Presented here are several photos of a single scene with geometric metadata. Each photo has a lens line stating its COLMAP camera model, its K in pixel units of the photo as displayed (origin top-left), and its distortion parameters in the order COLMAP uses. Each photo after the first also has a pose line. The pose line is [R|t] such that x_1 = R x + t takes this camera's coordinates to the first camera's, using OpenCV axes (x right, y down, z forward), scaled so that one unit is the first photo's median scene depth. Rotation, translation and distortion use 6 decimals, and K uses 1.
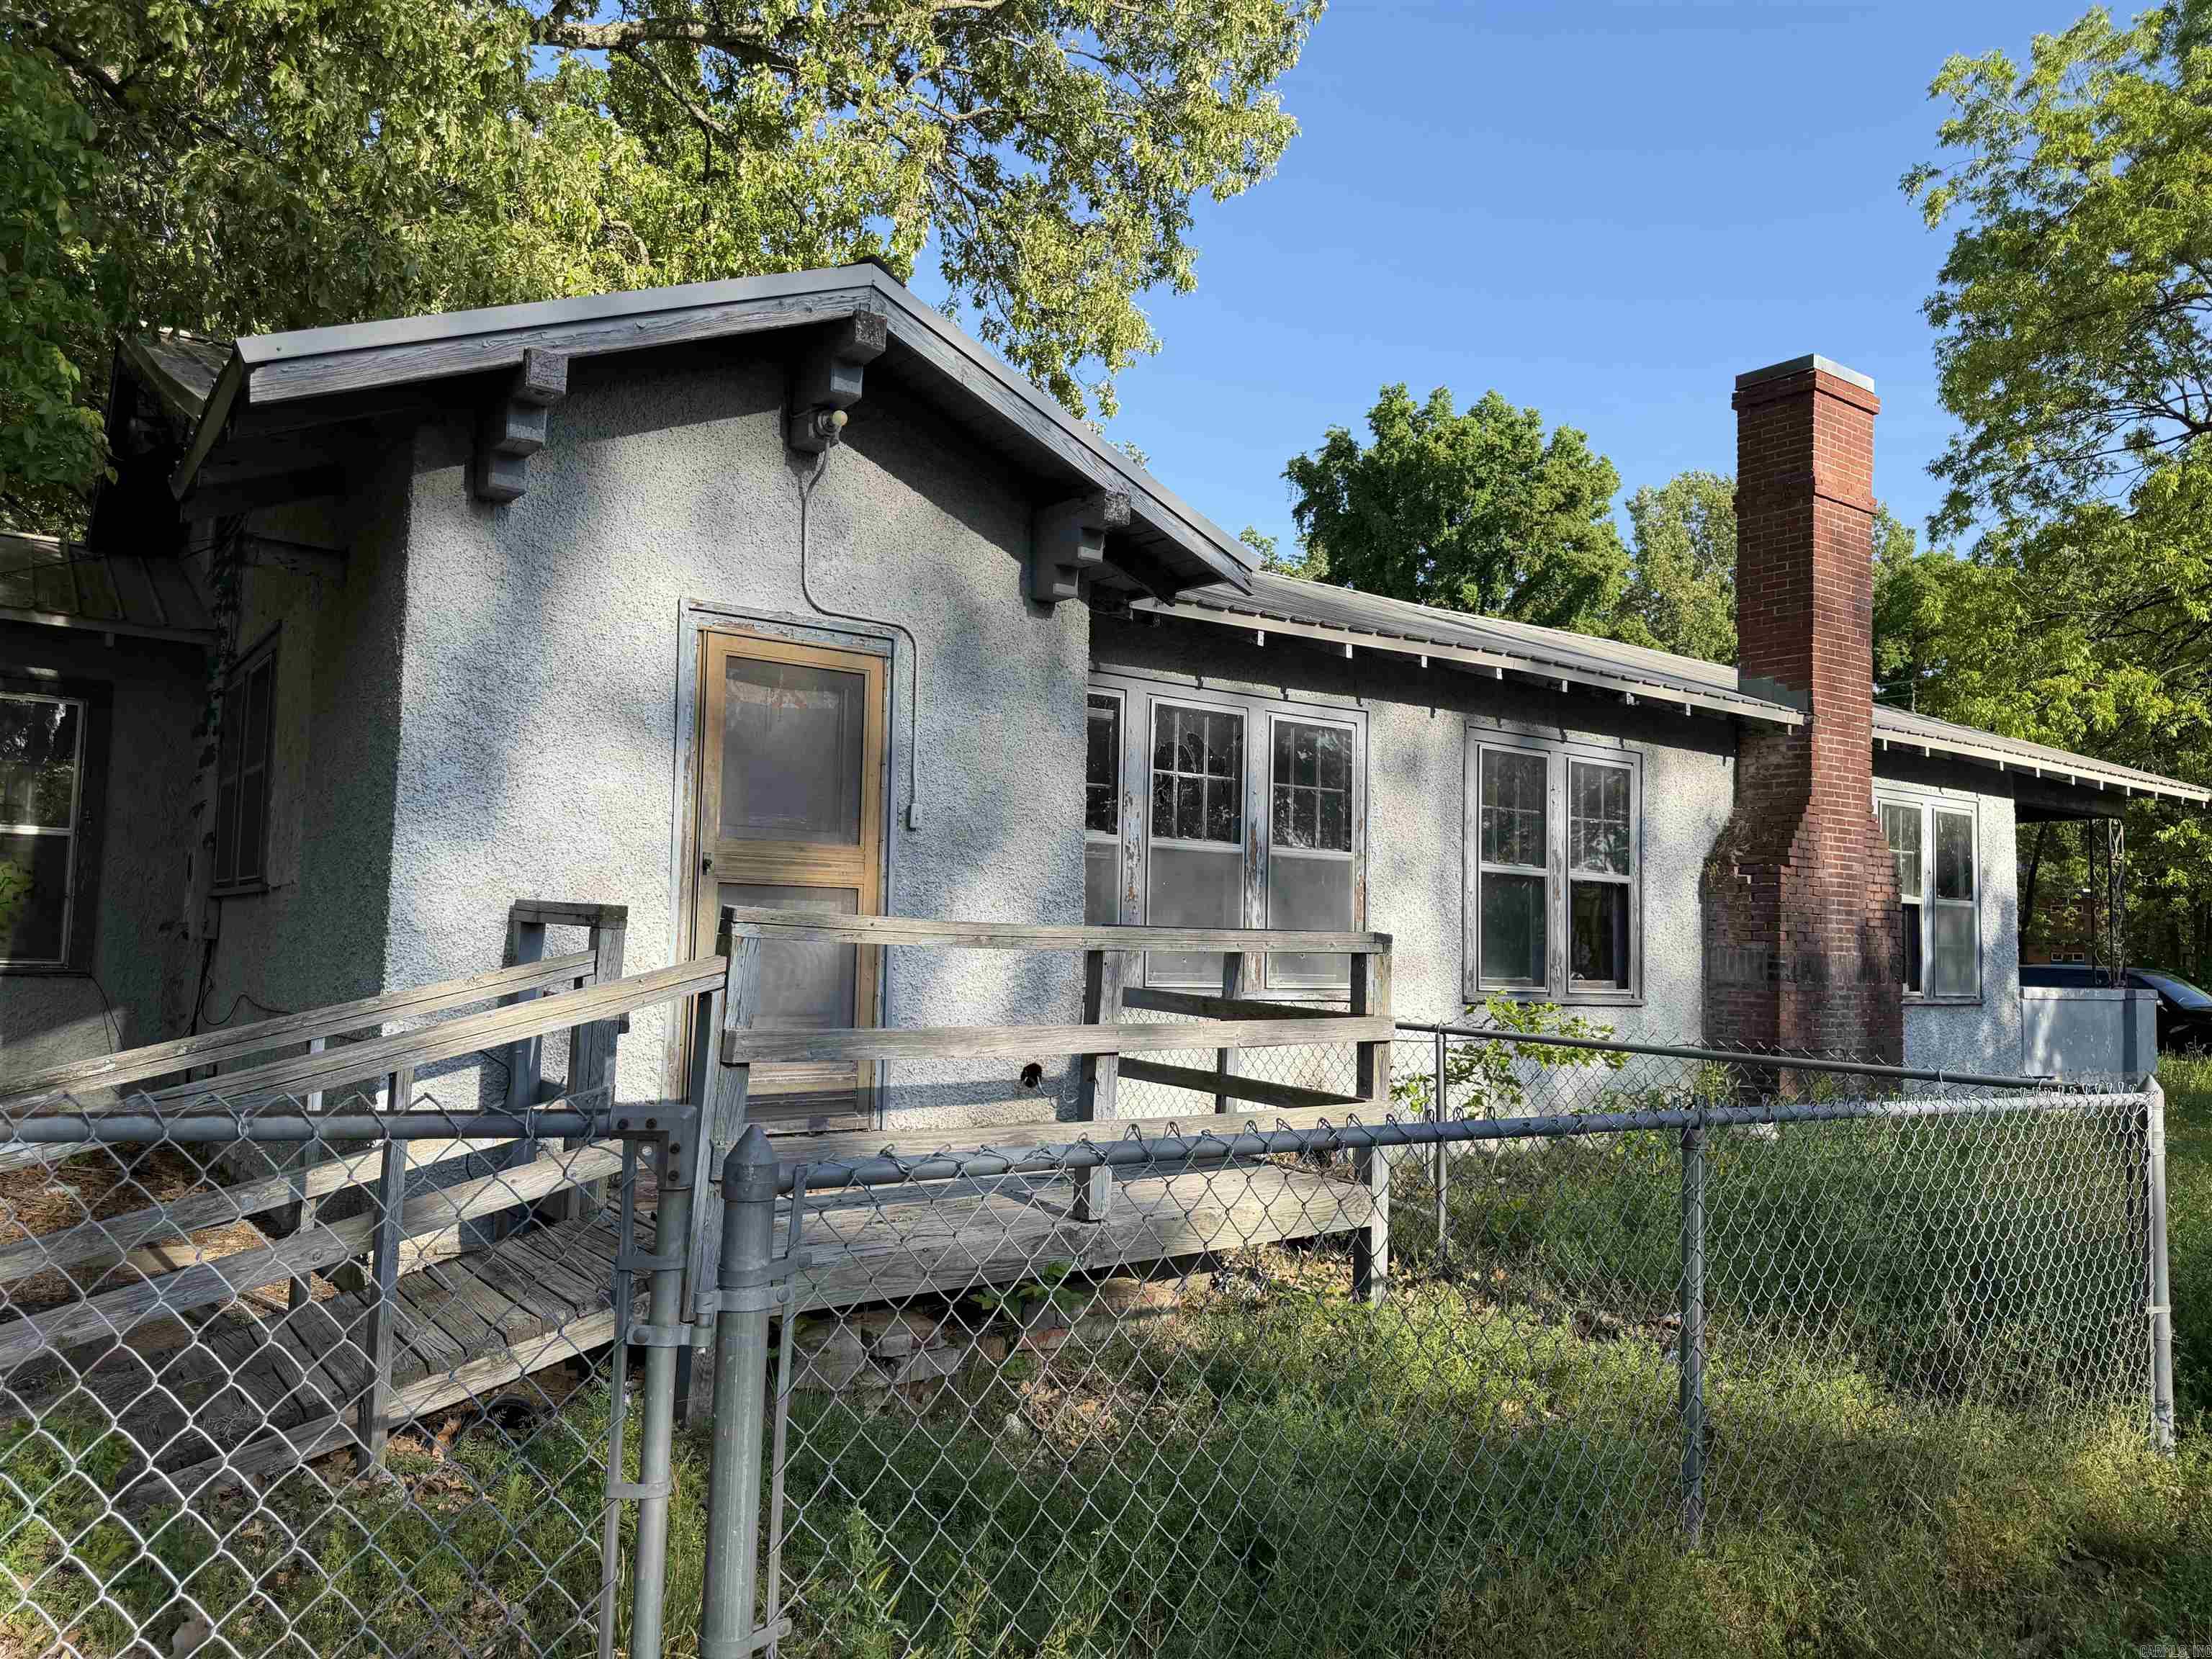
lens RADIAL K [[1528.9, 0, 1101.3], [0, 1528.9, 821.2], [0, 0, 1]] dist [0.160041, -0.246600]
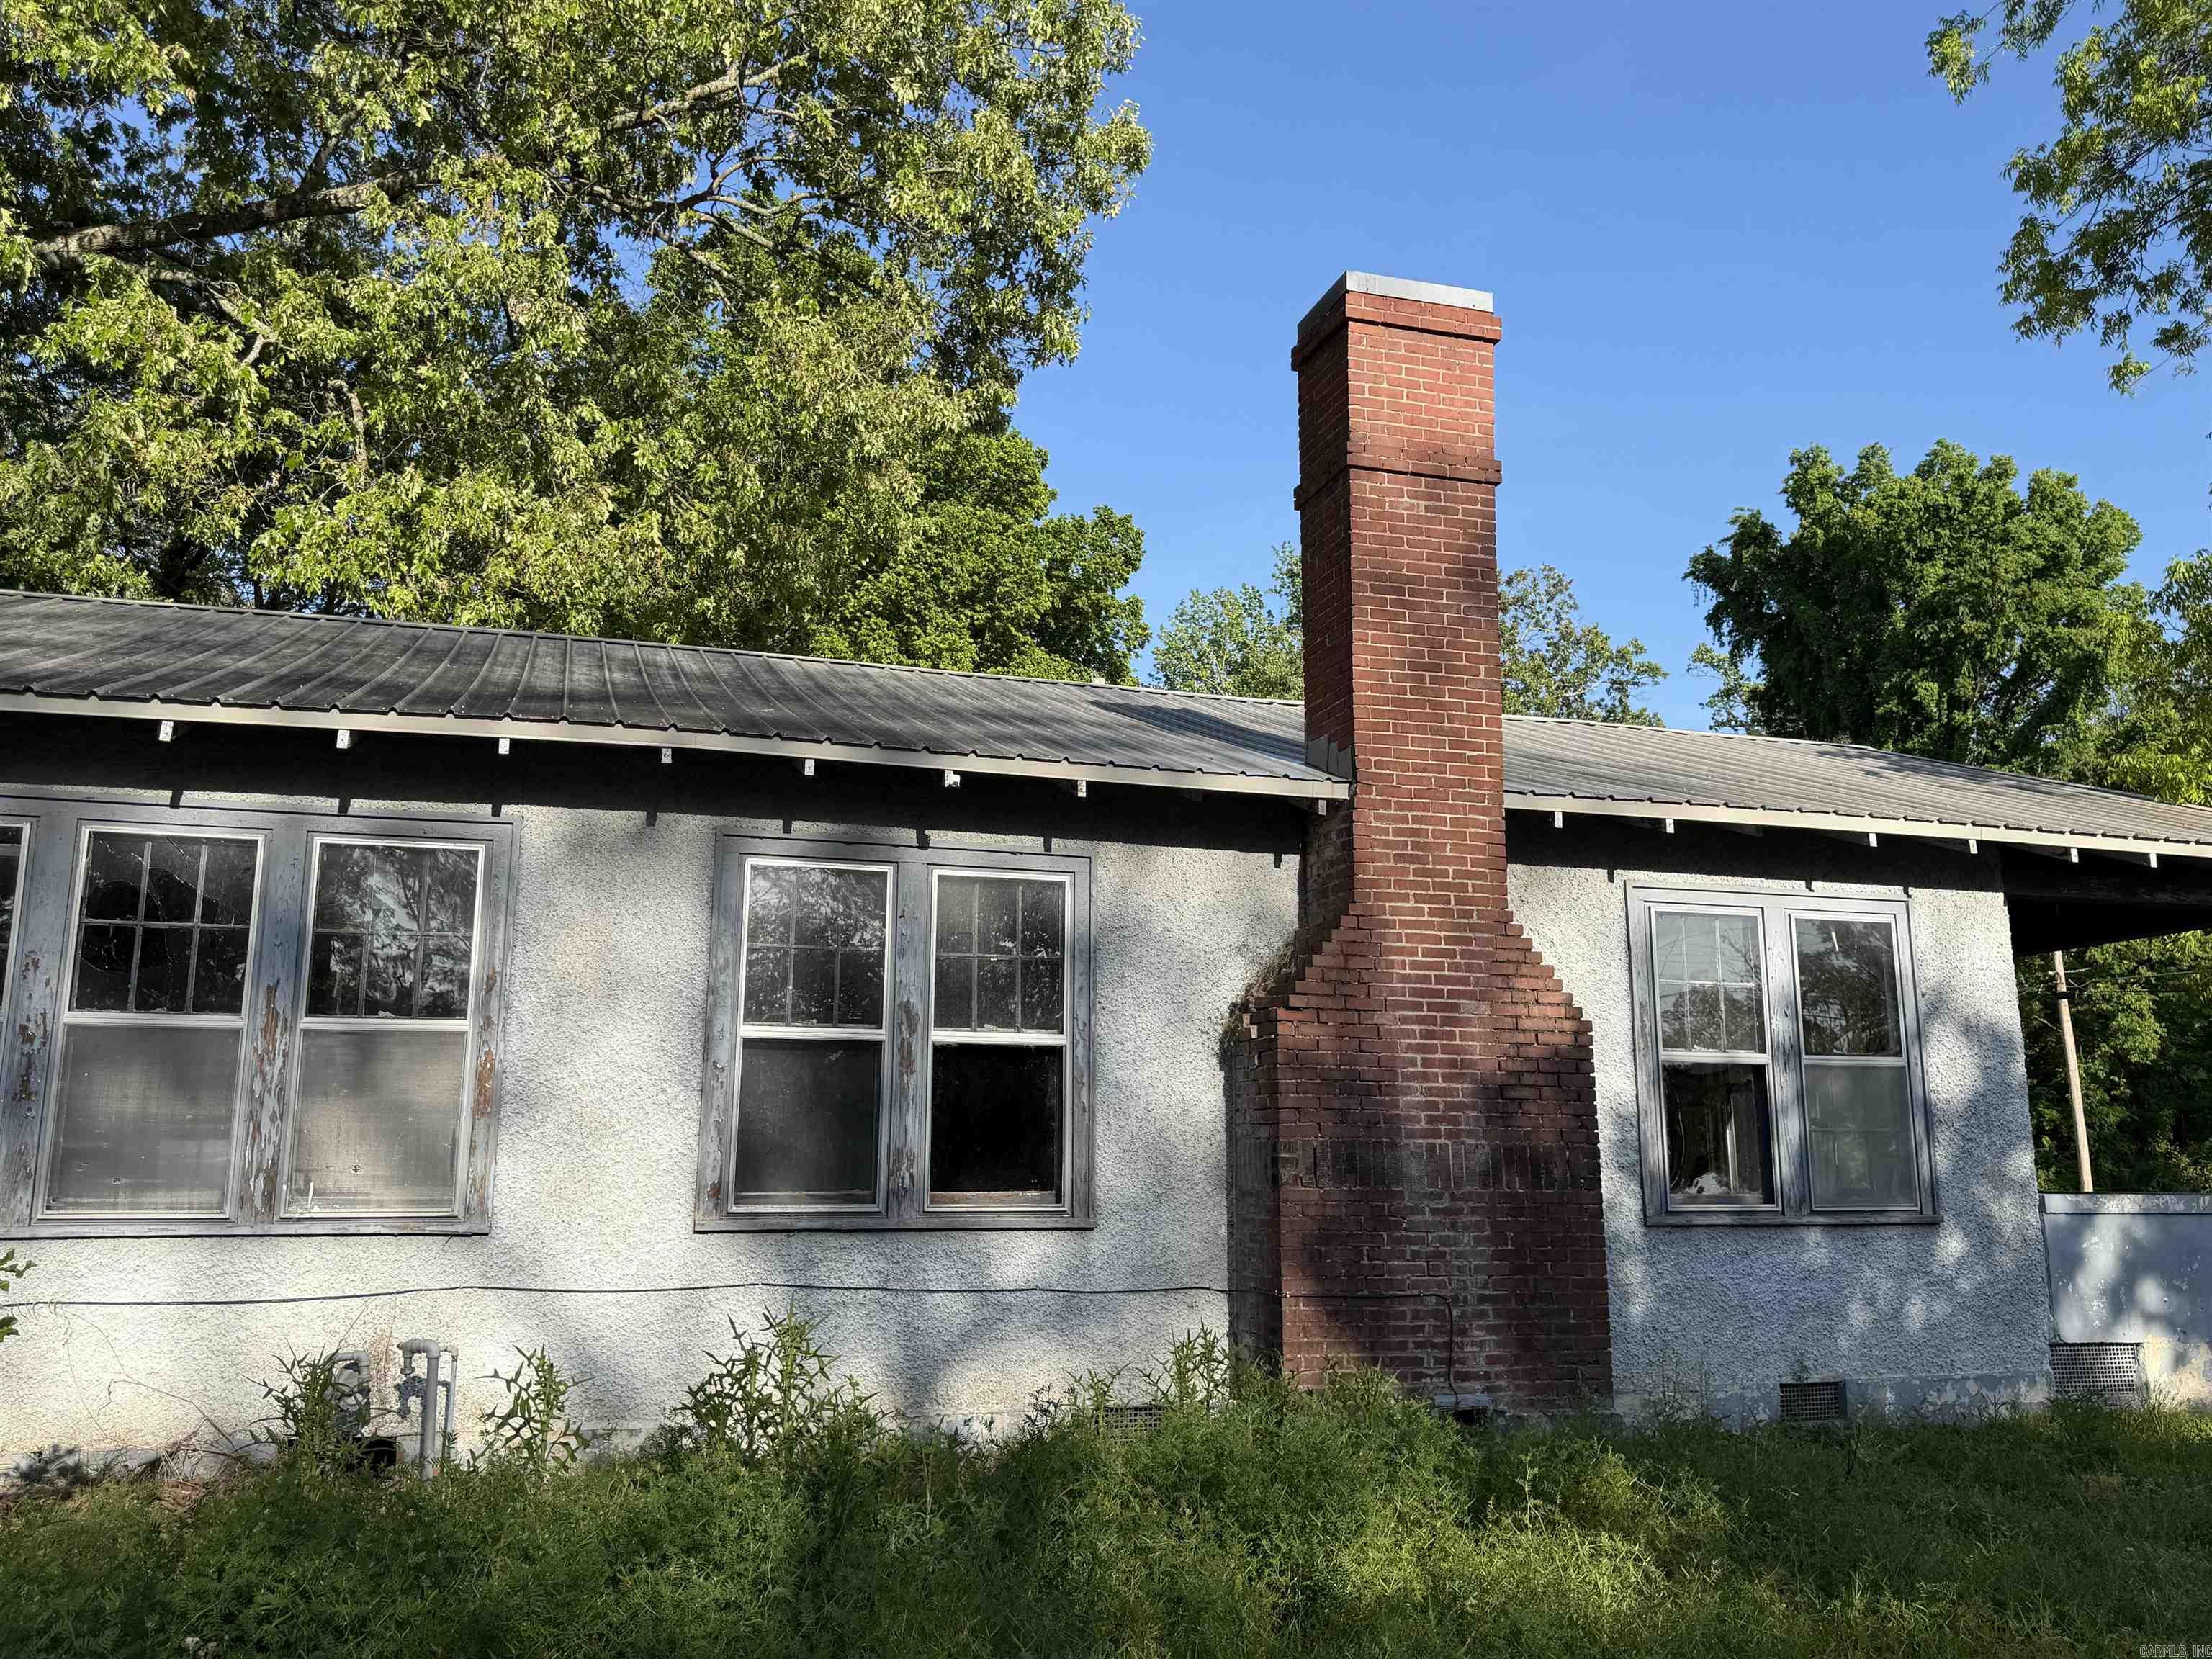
lens RADIAL K [[1788.8, 0, 1190.0], [0, 1788.8, 825.3], [0, 0, 1]] dist [0.010179, 0.003398]
pose [[0.953474, -0.085787, -0.289011, 0.727682], [0.050628, 0.990608, -0.127018, 0.053063], [0.297193, 0.106476, 0.948862, 0.301149]]
